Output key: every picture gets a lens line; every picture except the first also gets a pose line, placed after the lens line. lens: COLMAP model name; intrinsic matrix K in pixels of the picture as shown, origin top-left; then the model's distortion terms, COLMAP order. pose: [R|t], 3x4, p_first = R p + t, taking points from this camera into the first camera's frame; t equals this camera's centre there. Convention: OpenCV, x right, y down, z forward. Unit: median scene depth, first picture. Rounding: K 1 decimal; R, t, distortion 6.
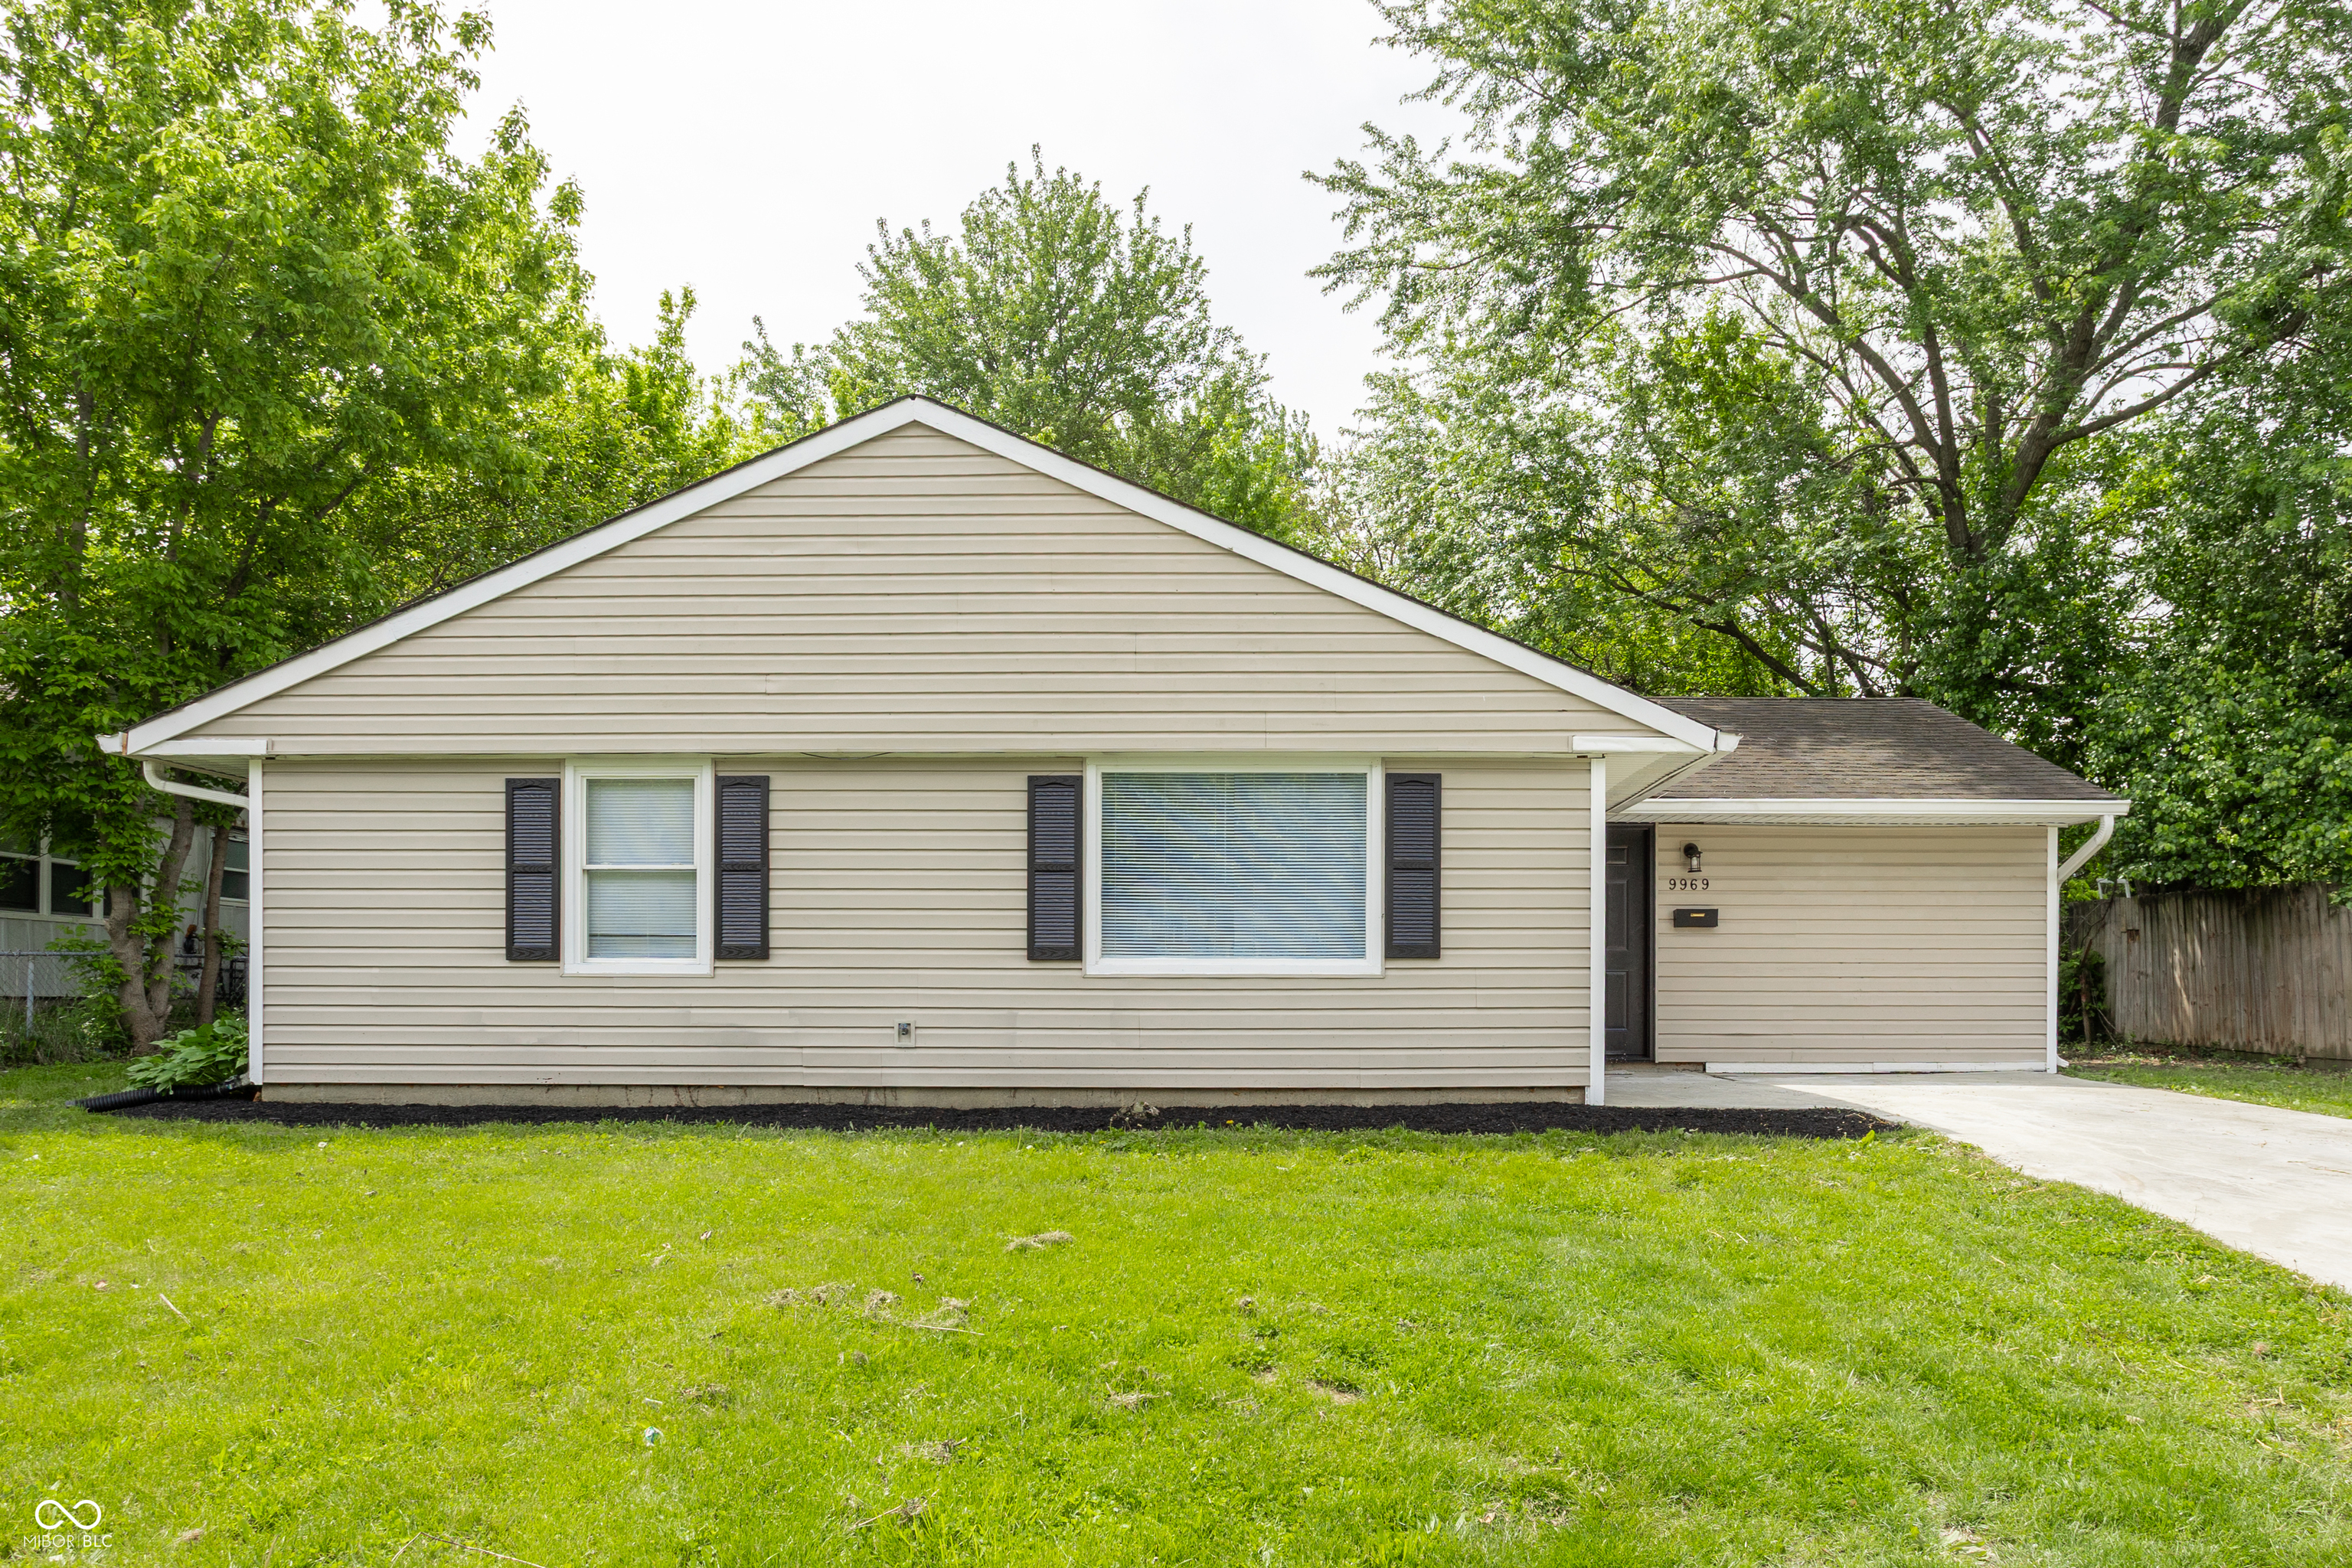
lens RADIAL K [[1198.9, 0, 1170.5], [0, 1198.9, 761.2], [0, 0, 1]] dist [-0.034431, 0.028089]
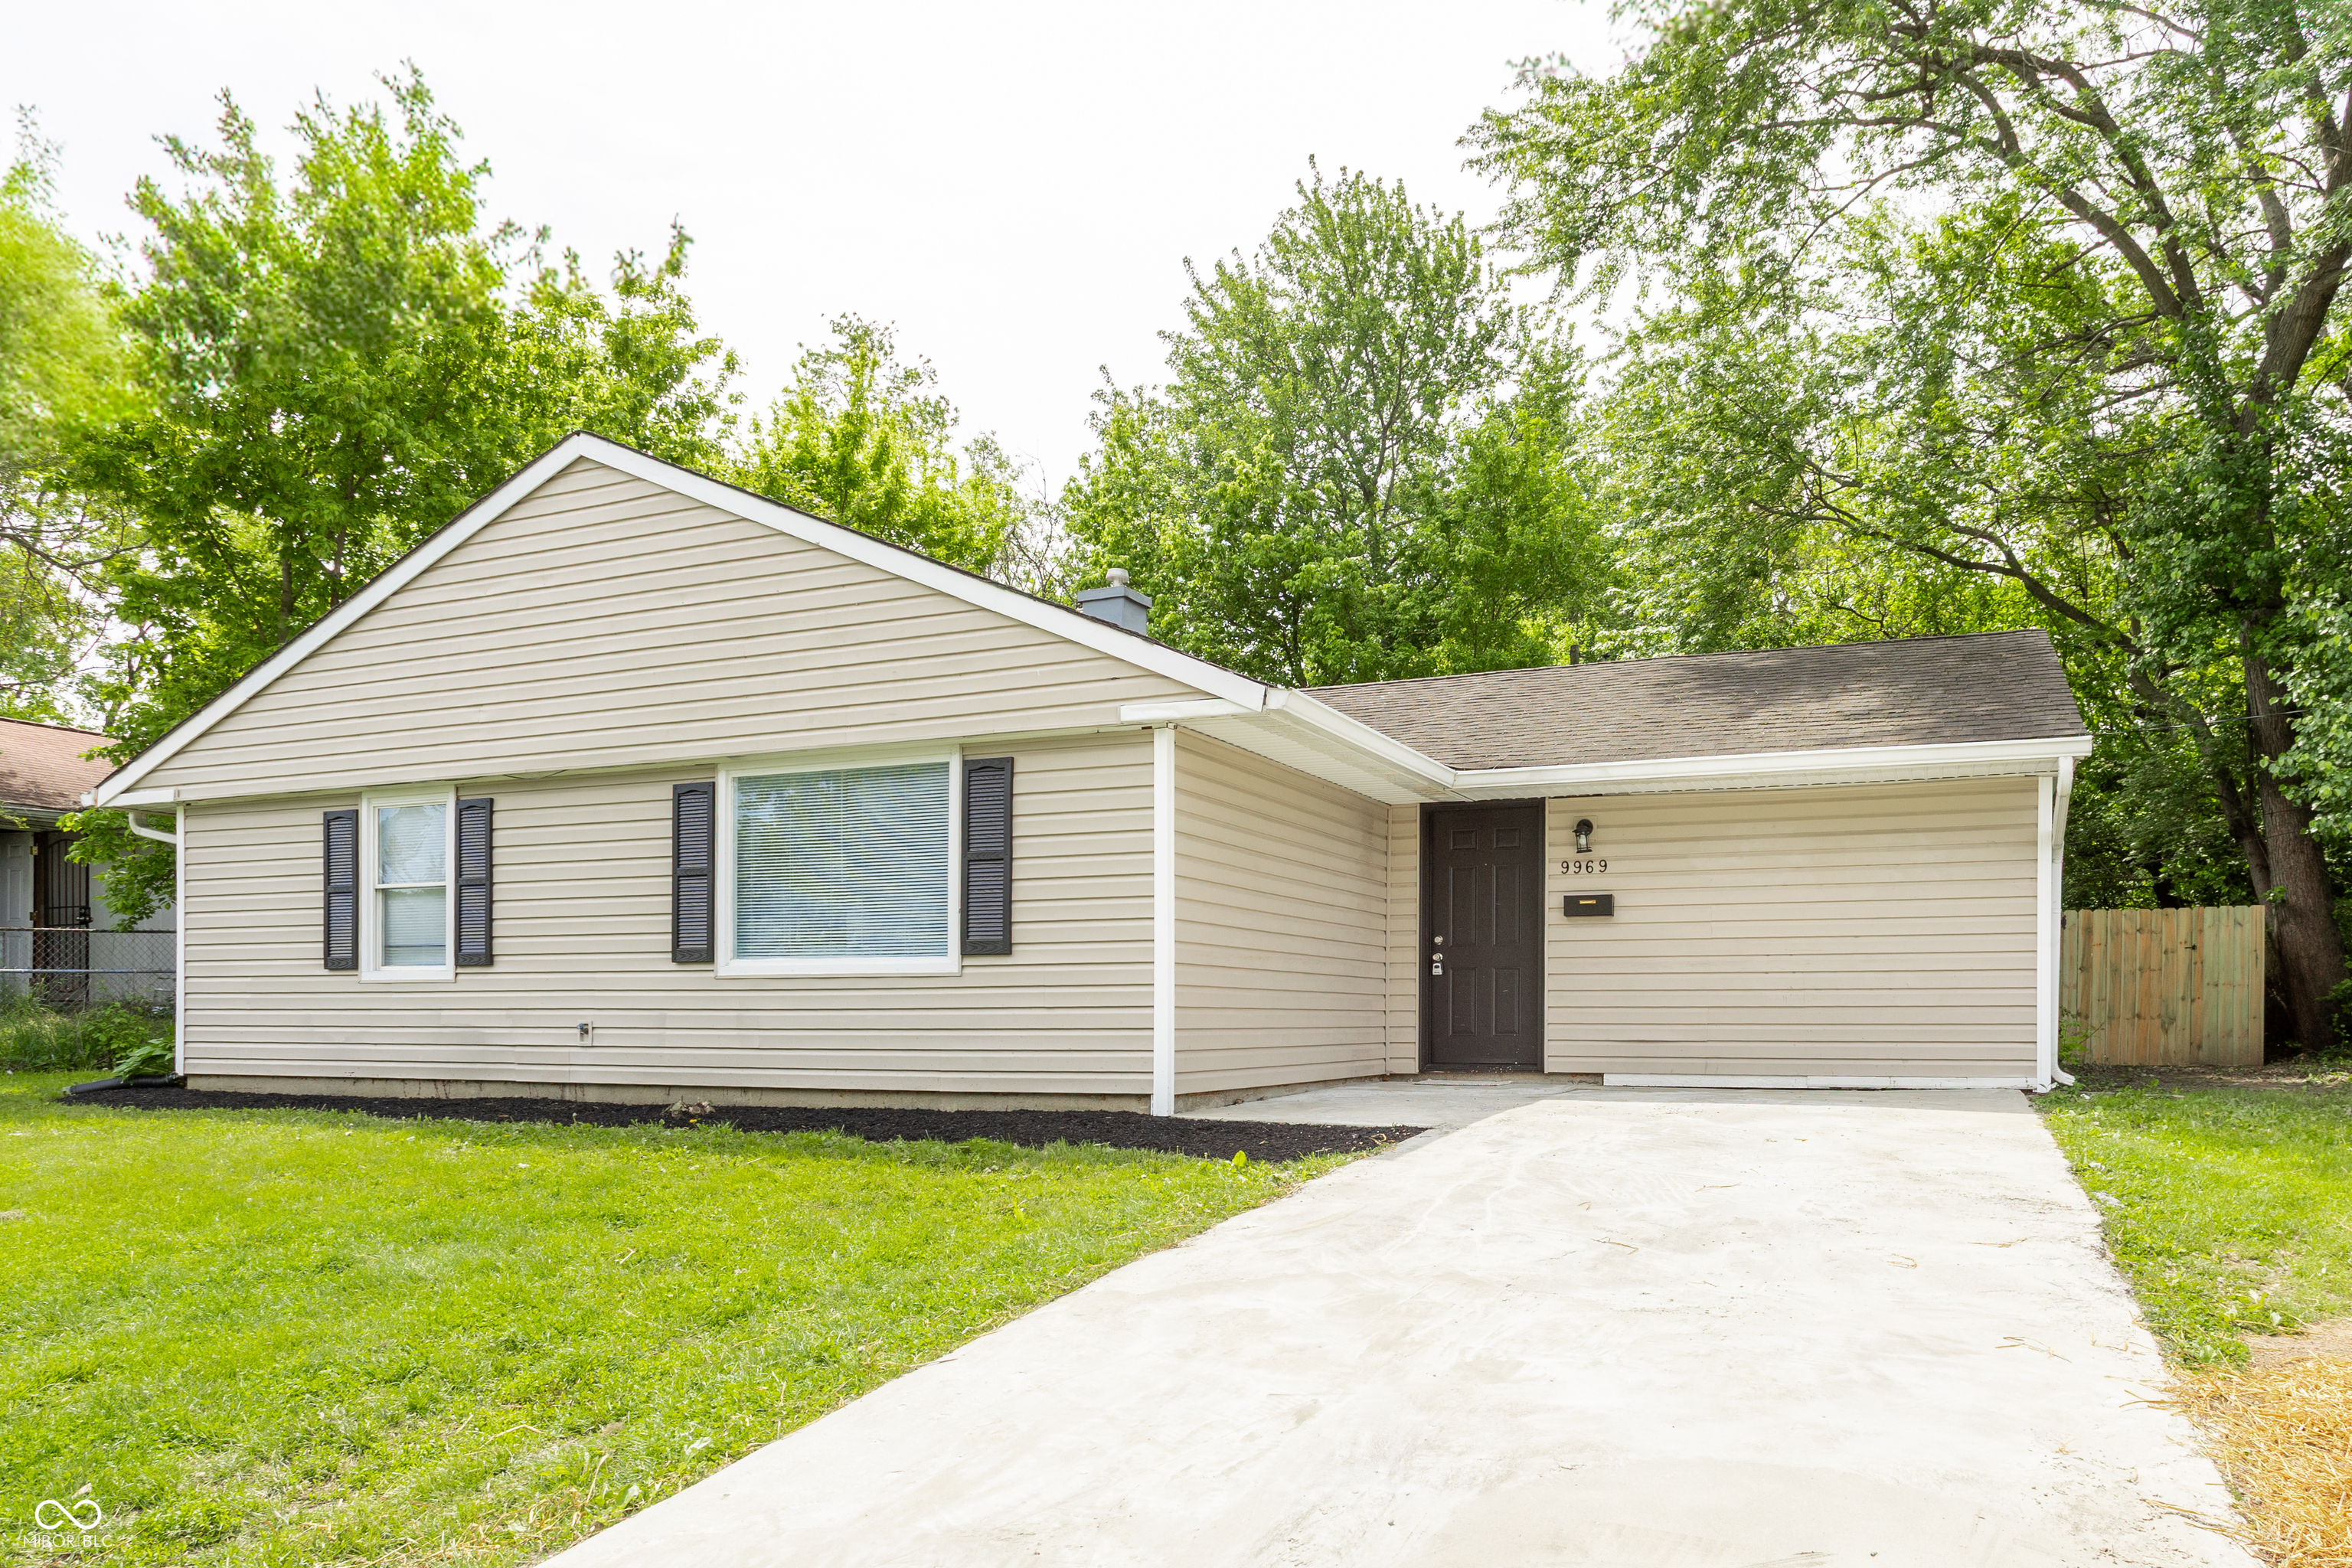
lens RADIAL K [[1198.9, 0, 1170.5], [0, 1198.9, 761.2], [0, 0, 1]] dist [-0.034431, 0.028089]
pose [[0.959364, -0.060949, -0.275509, 0.581643], [0.058913, 0.998140, -0.015668, 0.034211], [0.275951, -0.001200, 0.961171, 0.128517]]
